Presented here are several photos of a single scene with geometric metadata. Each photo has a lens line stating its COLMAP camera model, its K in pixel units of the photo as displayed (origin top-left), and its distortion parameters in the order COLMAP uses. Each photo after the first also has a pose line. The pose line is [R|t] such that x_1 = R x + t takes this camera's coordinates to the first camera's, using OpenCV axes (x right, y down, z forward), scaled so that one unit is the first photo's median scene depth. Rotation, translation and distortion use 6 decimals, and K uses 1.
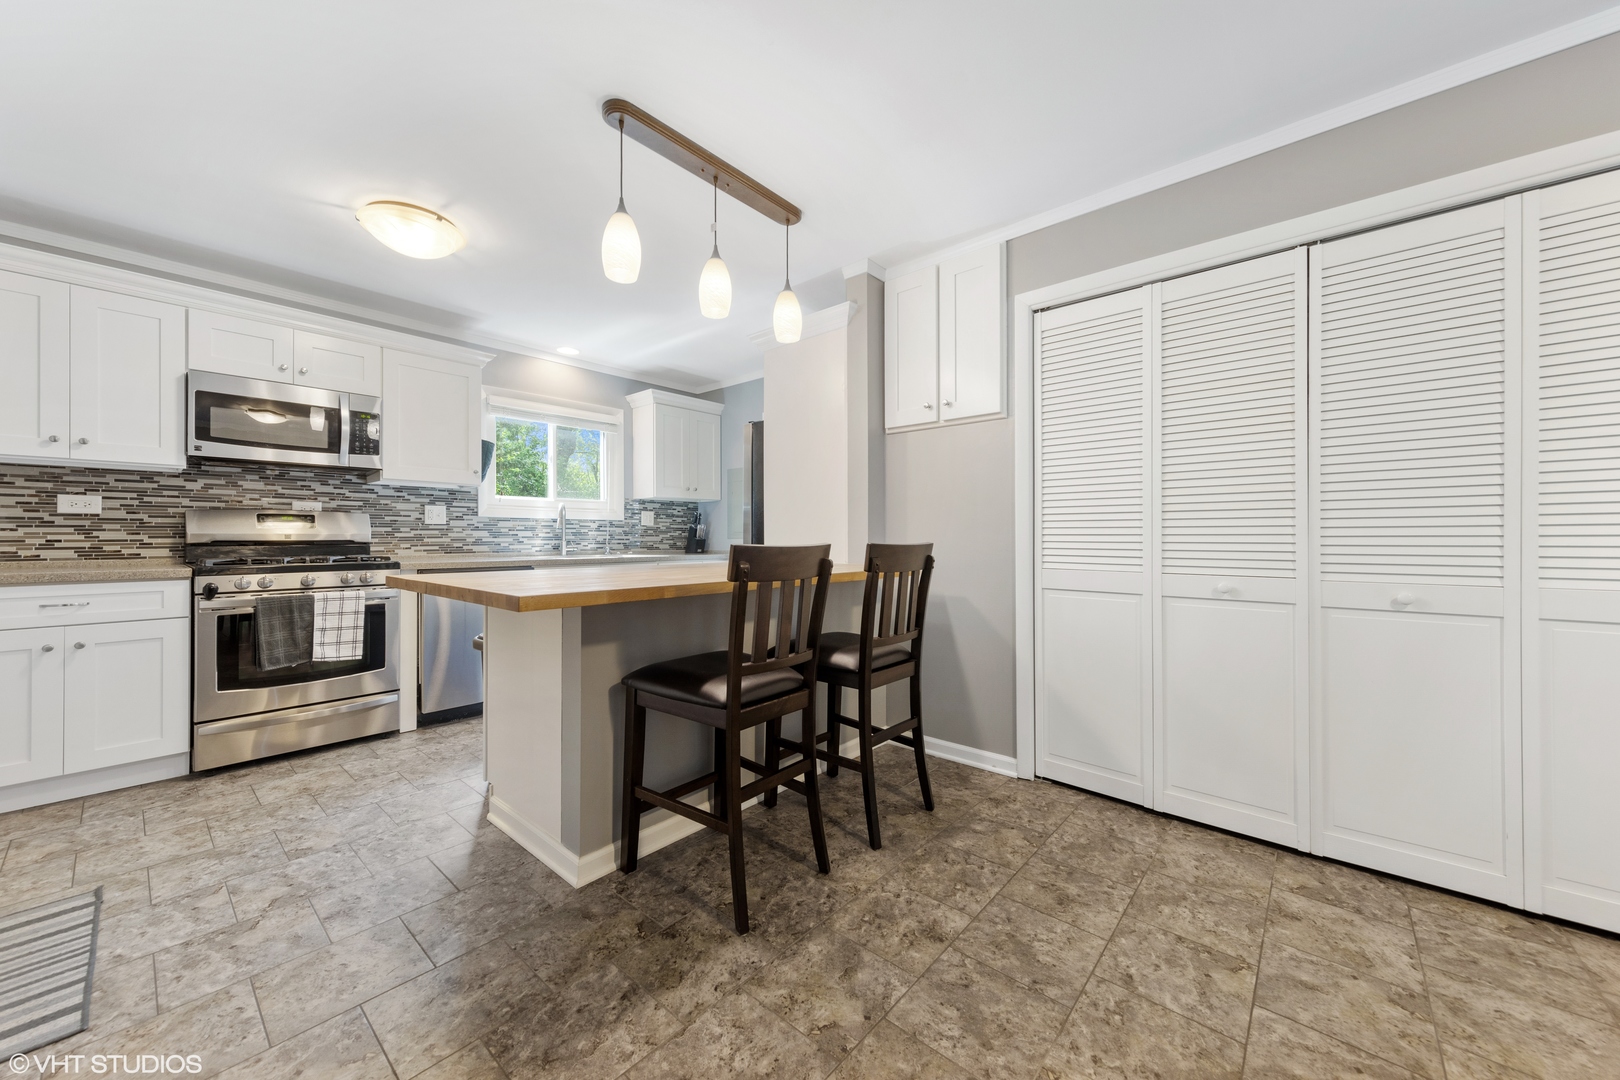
lens RADIAL K [[585.8, 0, 812.7], [0, 585.8, 538.4], [0, 0, 1]] dist [-0.000296, -0.000026]
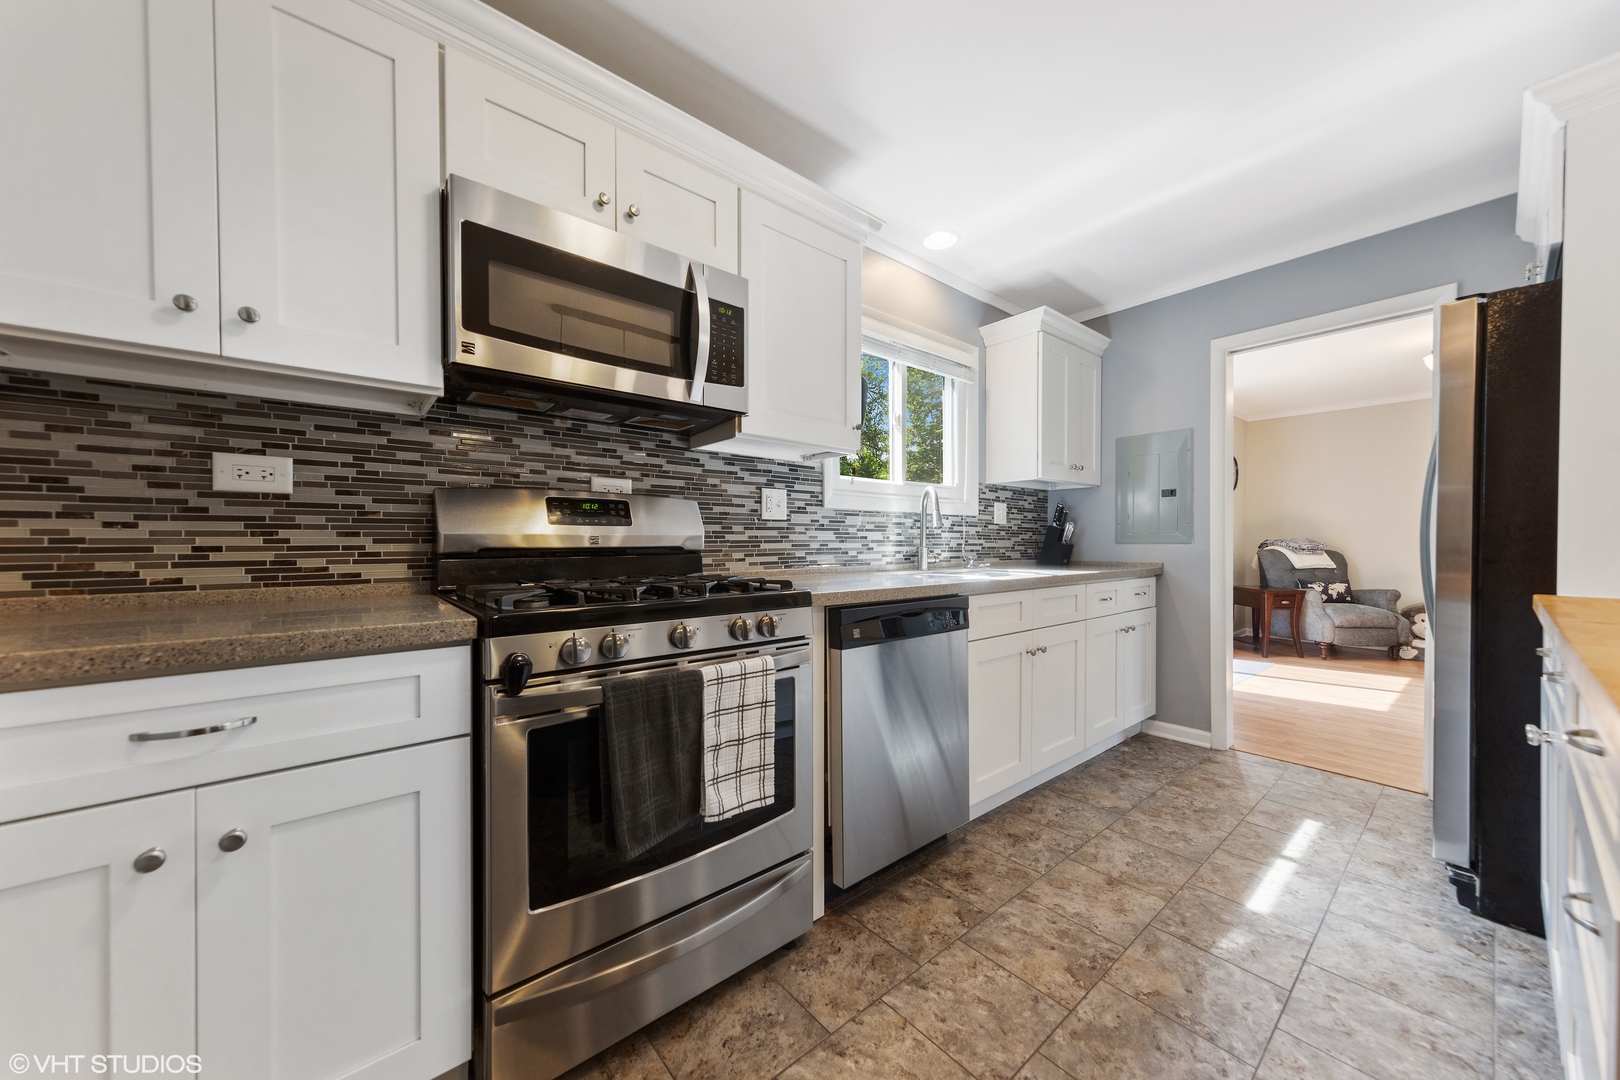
lens RADIAL K [[565.8, 0, 819.0], [0, 565.8, 551.3], [0, 0, 1]] dist [0.002441, -0.000036]
pose [[0.987986, 0.002325, -0.154525, -0.674168], [-0.000008, 0.999888, 0.014999, -0.000731], [0.154543, -0.014817, 0.987875, 0.571812]]
